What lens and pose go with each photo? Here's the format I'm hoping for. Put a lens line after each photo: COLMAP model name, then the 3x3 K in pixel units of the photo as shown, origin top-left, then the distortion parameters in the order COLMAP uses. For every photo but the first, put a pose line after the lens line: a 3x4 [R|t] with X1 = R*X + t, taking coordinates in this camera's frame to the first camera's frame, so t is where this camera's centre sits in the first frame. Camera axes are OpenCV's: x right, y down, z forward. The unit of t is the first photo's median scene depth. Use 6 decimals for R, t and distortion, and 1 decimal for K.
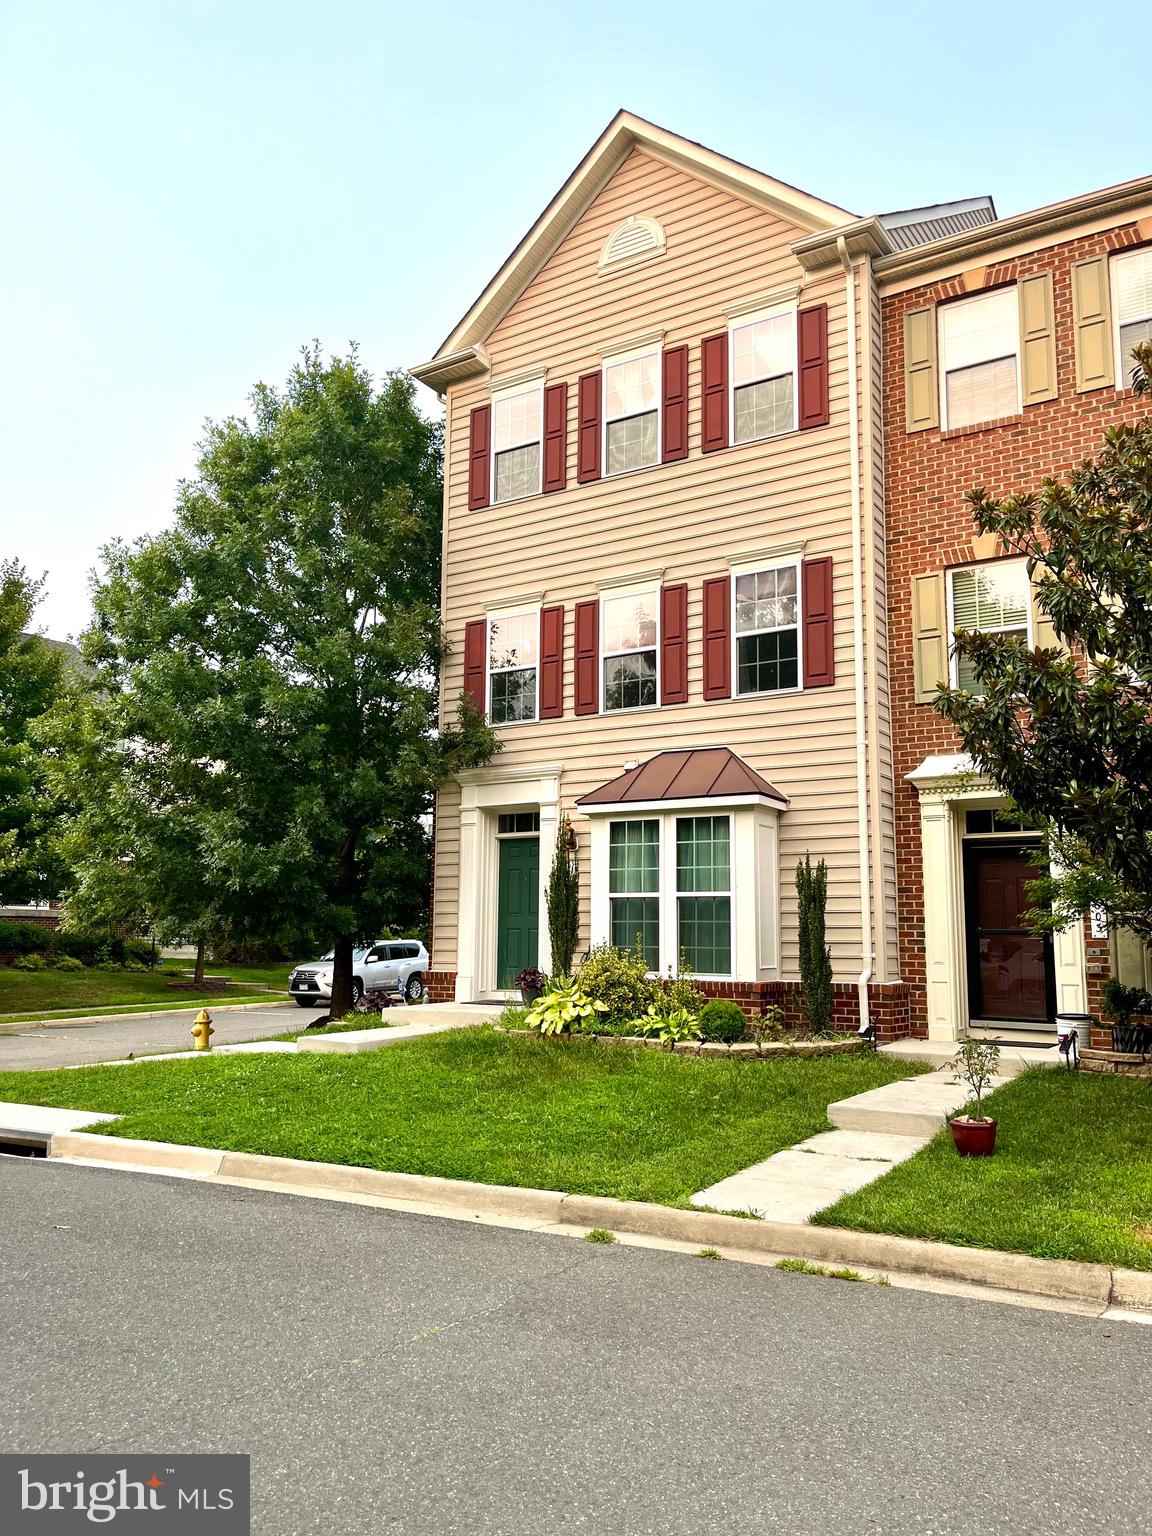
lens RADIAL K [[1165.7, 0, 580.7], [0, 1165.7, 774.2], [0, 0, 1]] dist [0.059065, -0.068872]
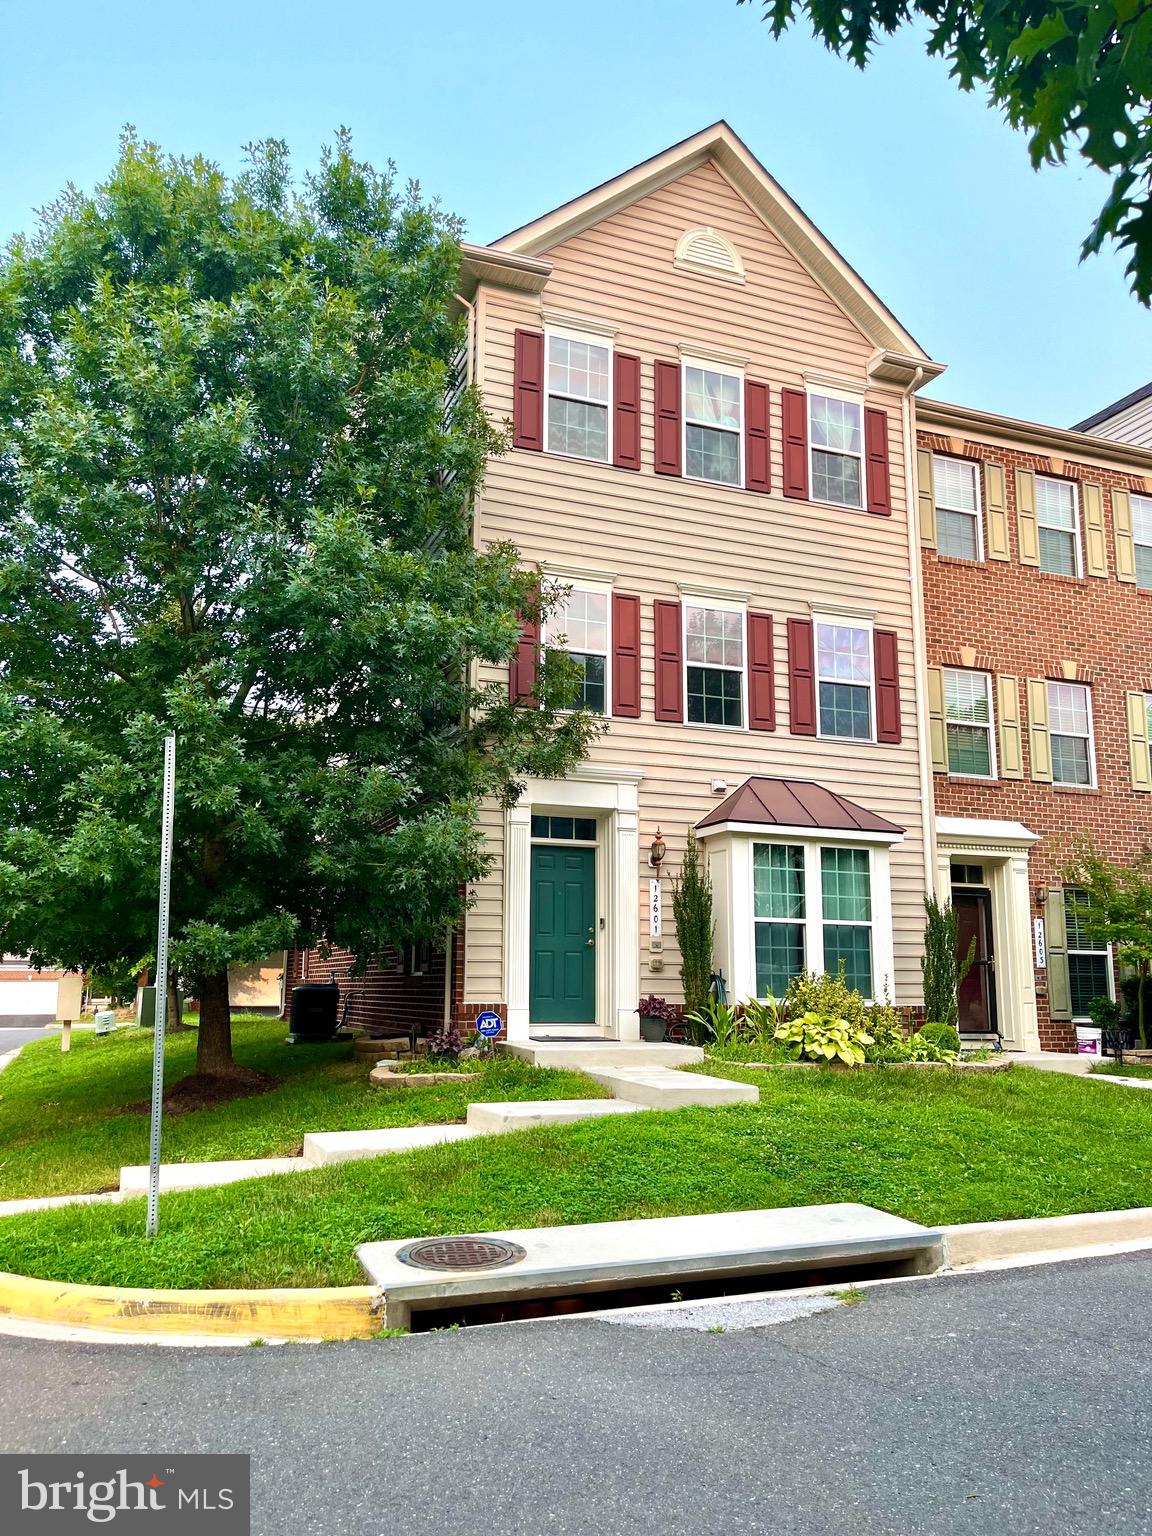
lens RADIAL K [[1165.7, 0, 574.8], [0, 1165.7, 762.2], [0, 0, 1]] dist [0.059065, -0.068872]
pose [[0.569331, 0.137555, 0.810519, -0.841248], [-0.122772, 0.989073, -0.081620, 0.070623], [-0.812889, -0.053040, 0.579998, 0.550190]]
